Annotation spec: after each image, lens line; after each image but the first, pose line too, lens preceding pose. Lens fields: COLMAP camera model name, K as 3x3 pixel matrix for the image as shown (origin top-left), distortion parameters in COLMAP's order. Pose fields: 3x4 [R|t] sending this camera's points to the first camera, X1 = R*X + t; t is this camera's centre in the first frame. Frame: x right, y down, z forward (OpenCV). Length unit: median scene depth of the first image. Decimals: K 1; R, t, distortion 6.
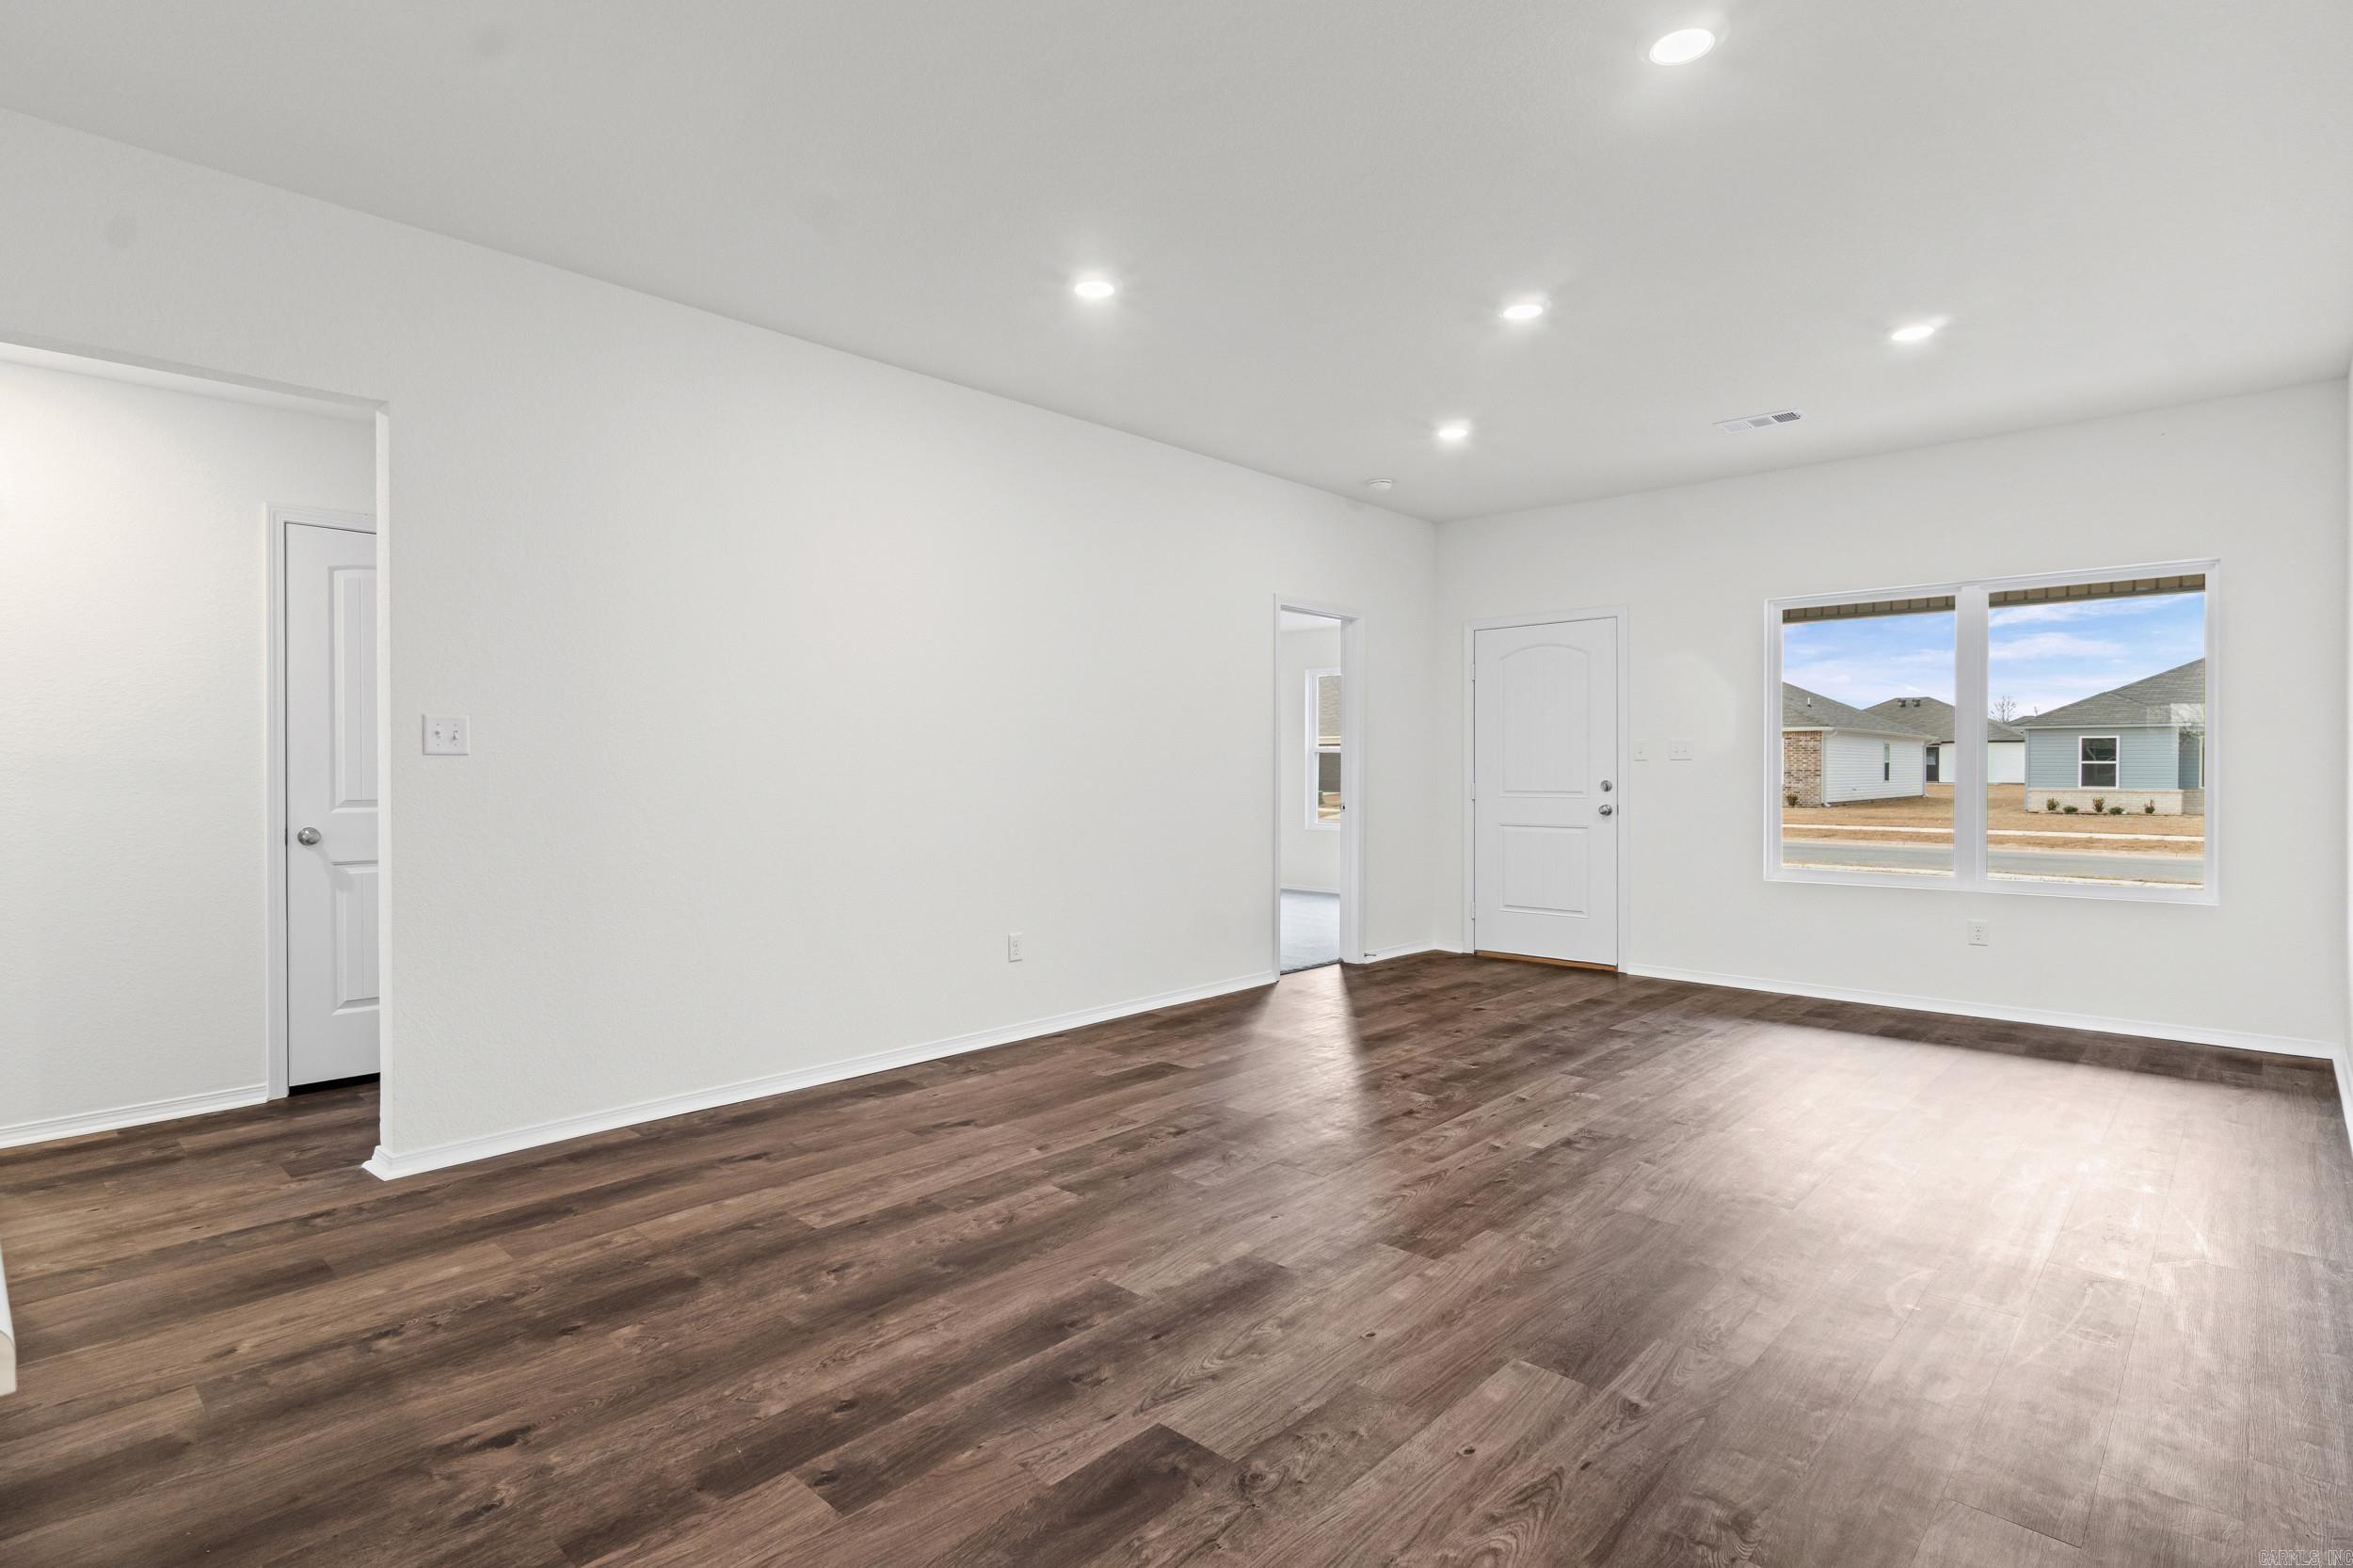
lens RADIAL K [[1153.5, 0, 1162.4], [0, 1153.5, 782.9], [0, 0, 1]] dist [0.001117, -0.000920]
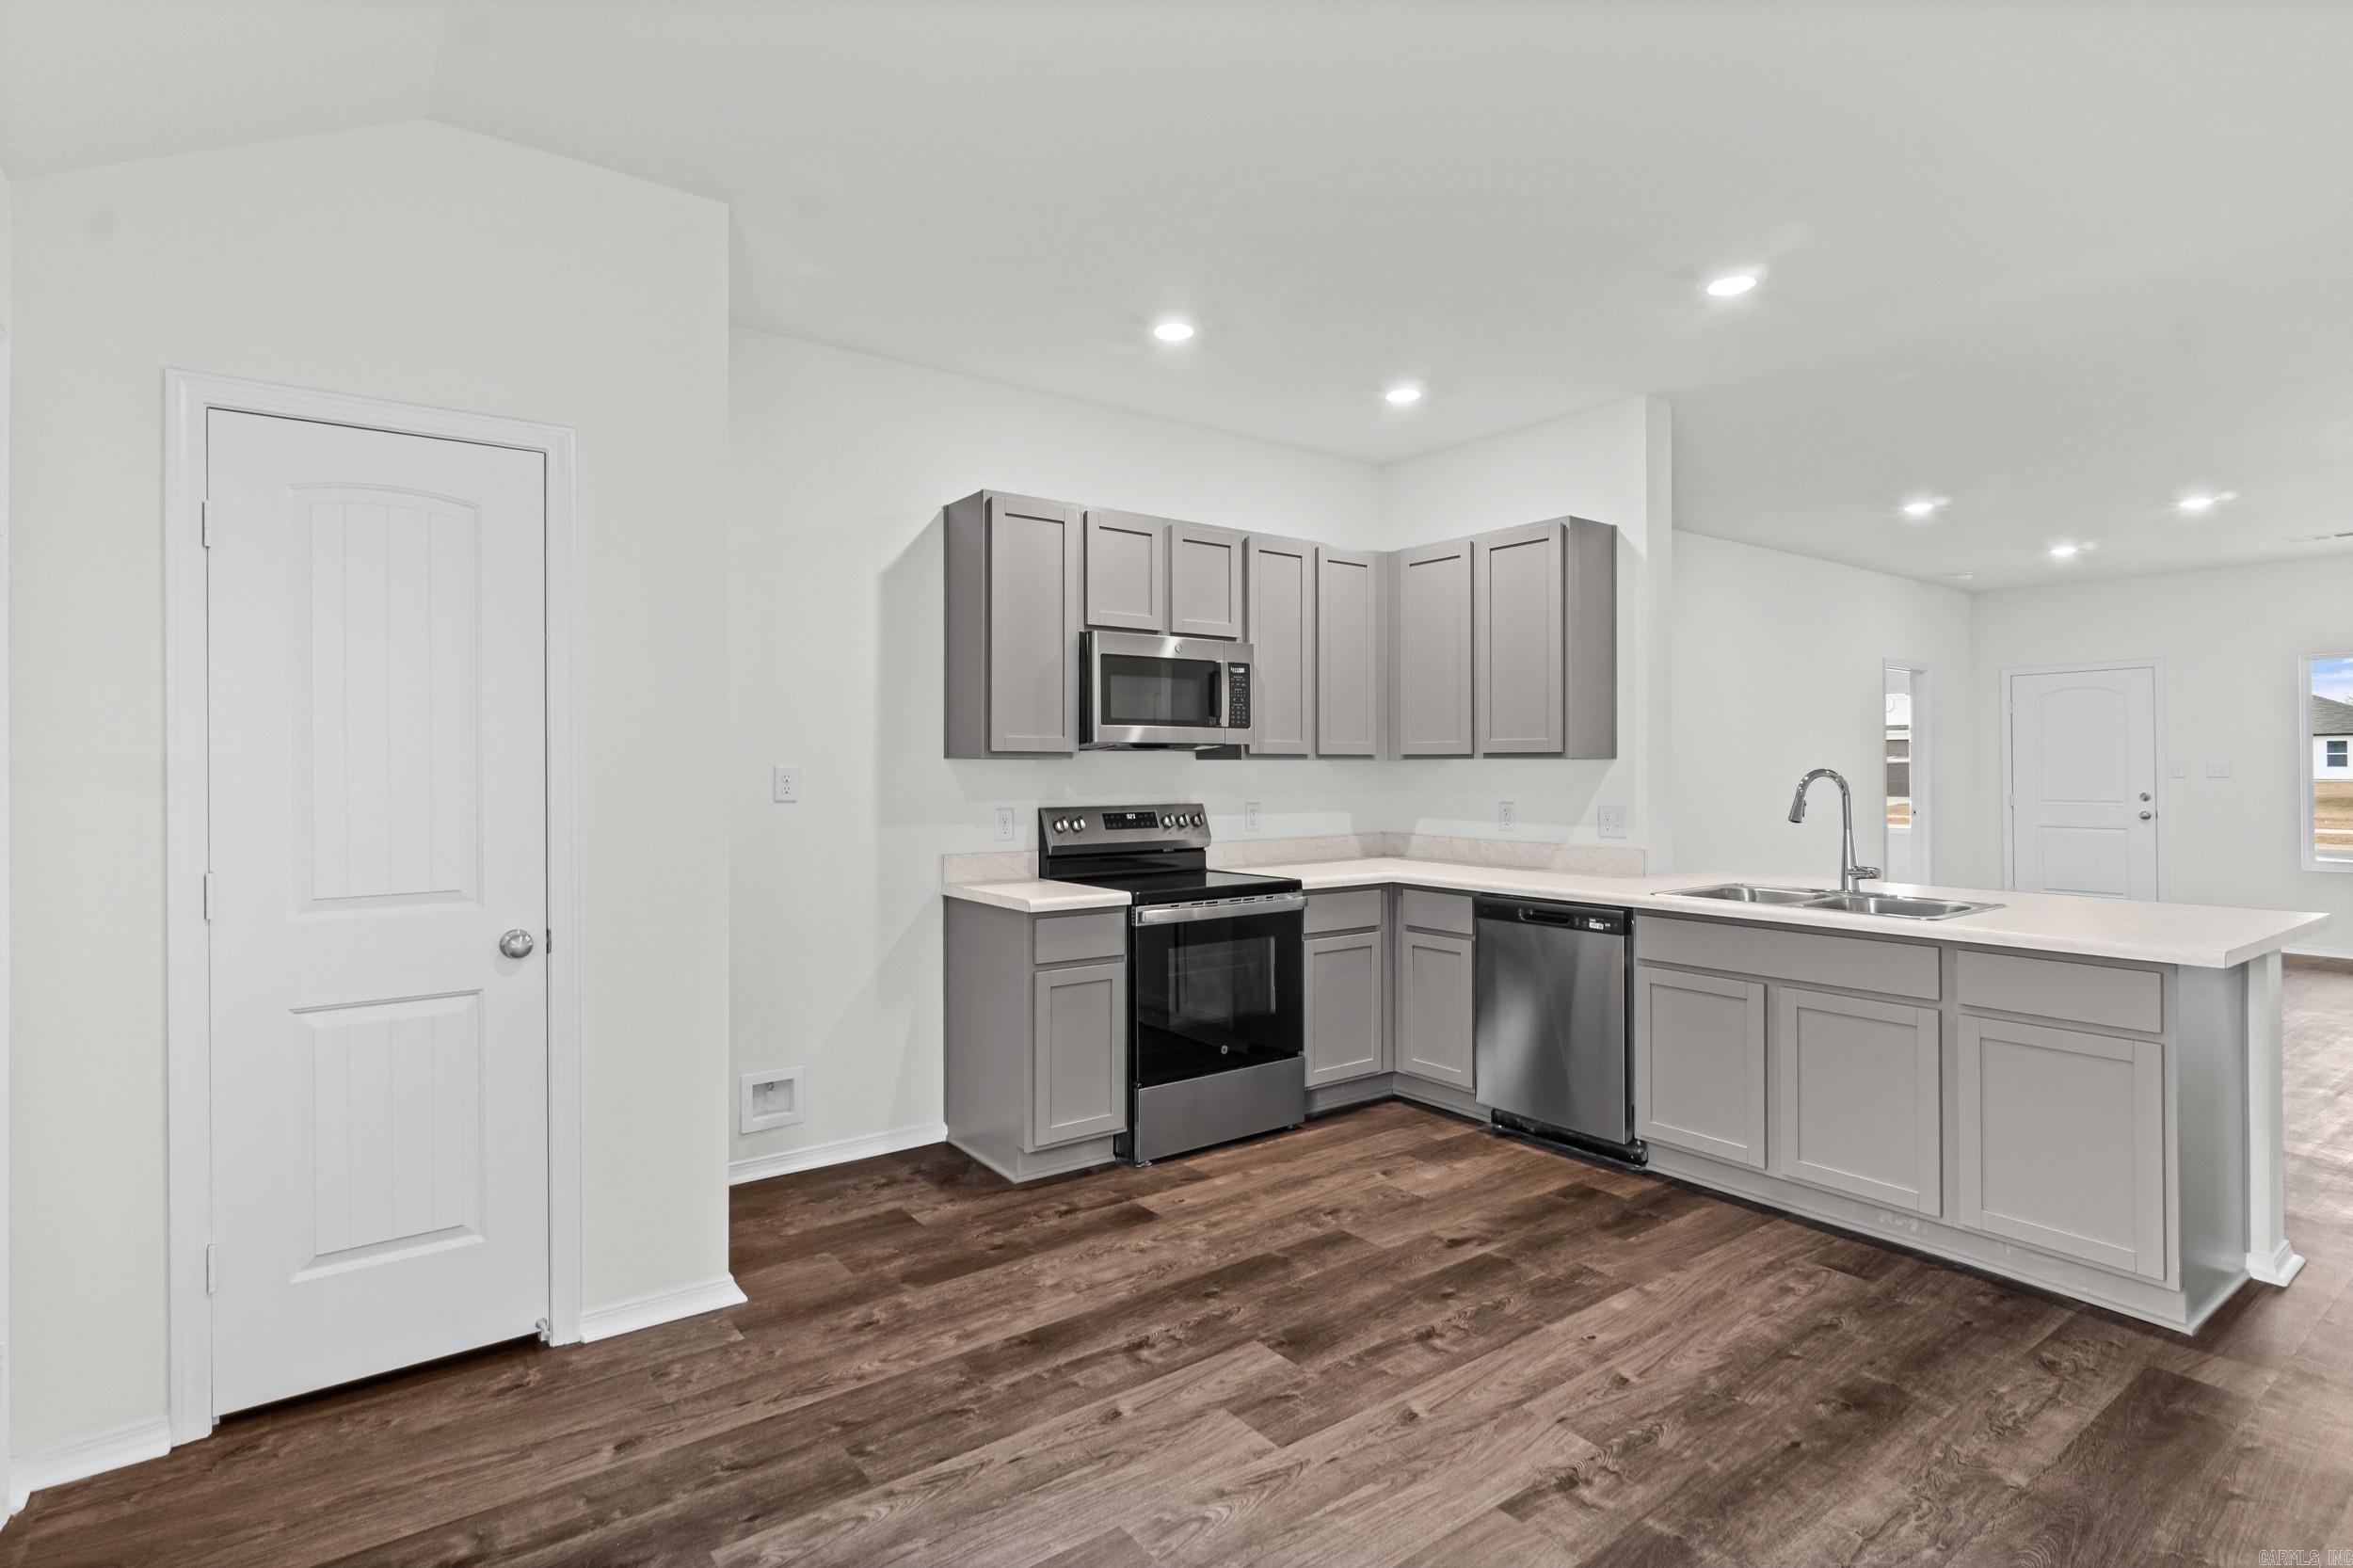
lens RADIAL K [[1153.5, 0, 1177.5], [0, 1153.5, 772.7], [0, 0, 1]] dist [0.001117, -0.000920]
pose [[0.987487, -0.006036, -0.157585, -0.473949], [0.004828, 0.999956, -0.008048, -0.018621], [0.157627, 0.007187, 0.987473, -0.444301]]
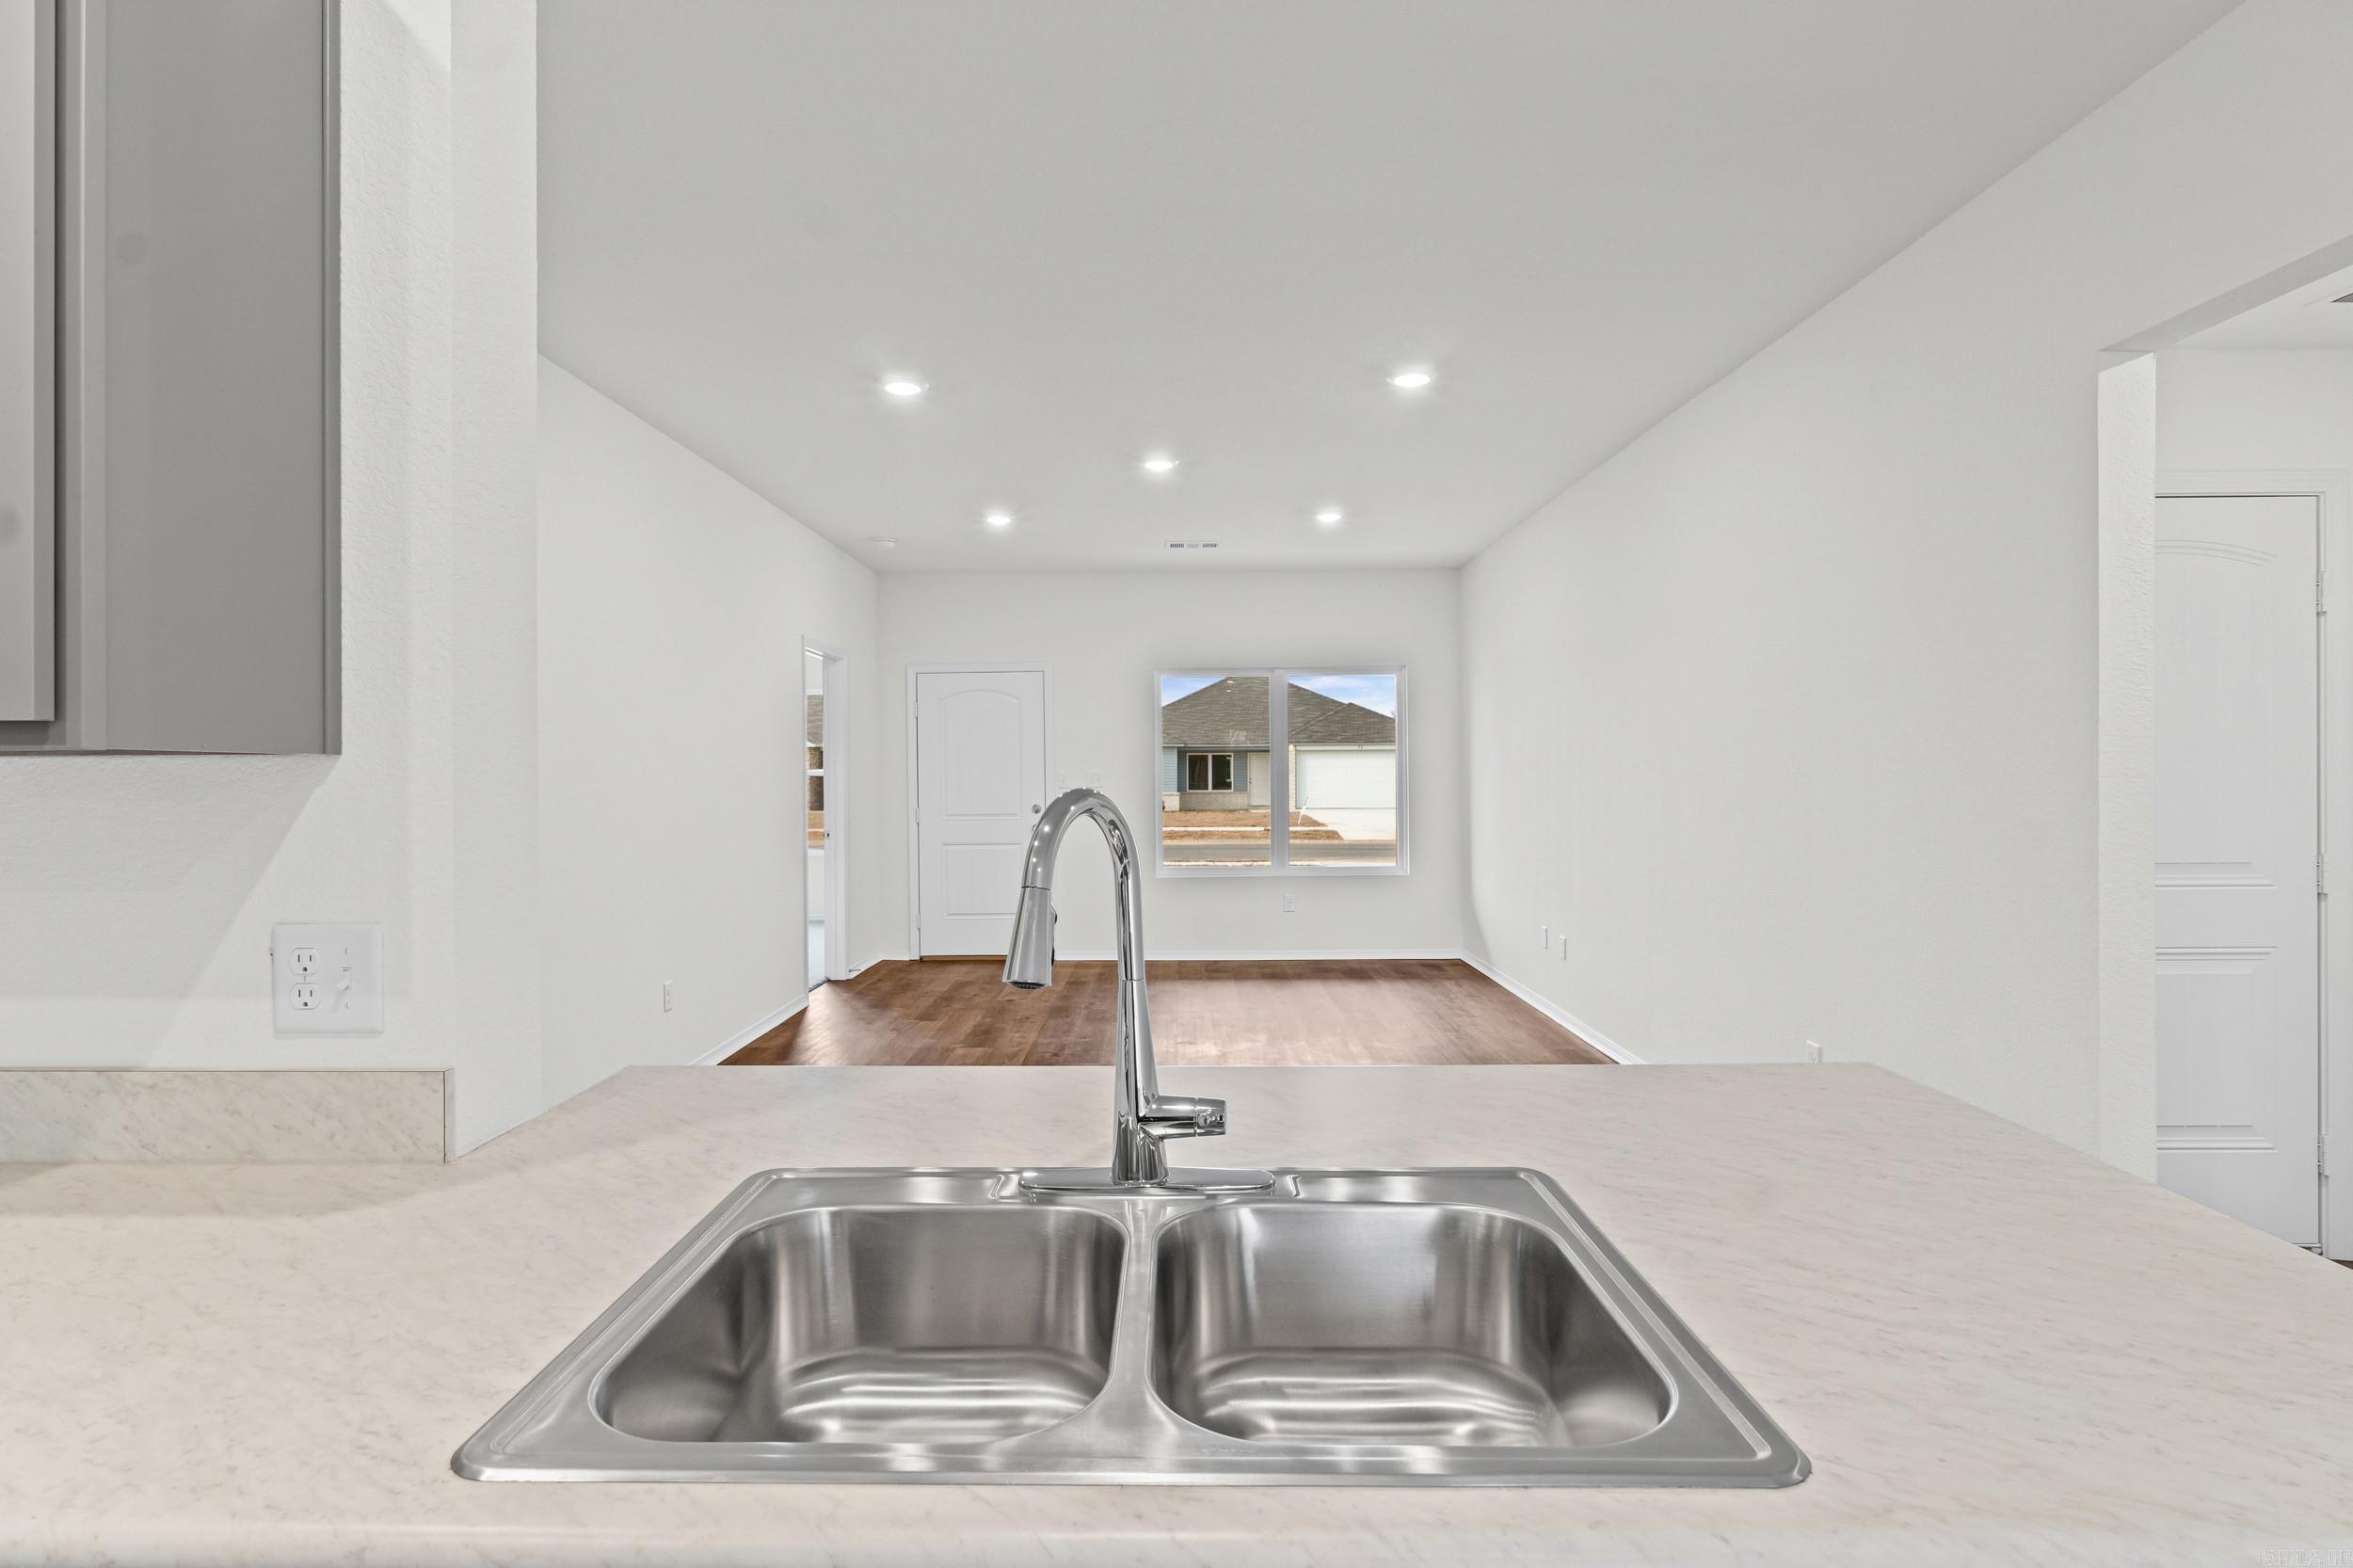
lens RADIAL K [[1182.8, 0, 1170.7], [0, 1182.8, 774.0], [0, 0, 1]] dist [-0.009718, 0.003777]
pose [[0.722559, -0.007784, 0.691266, -0.369955], [0.015836, 0.999861, -0.005295, -0.024447], [-0.691128, 0.014773, 0.722581, -0.007194]]
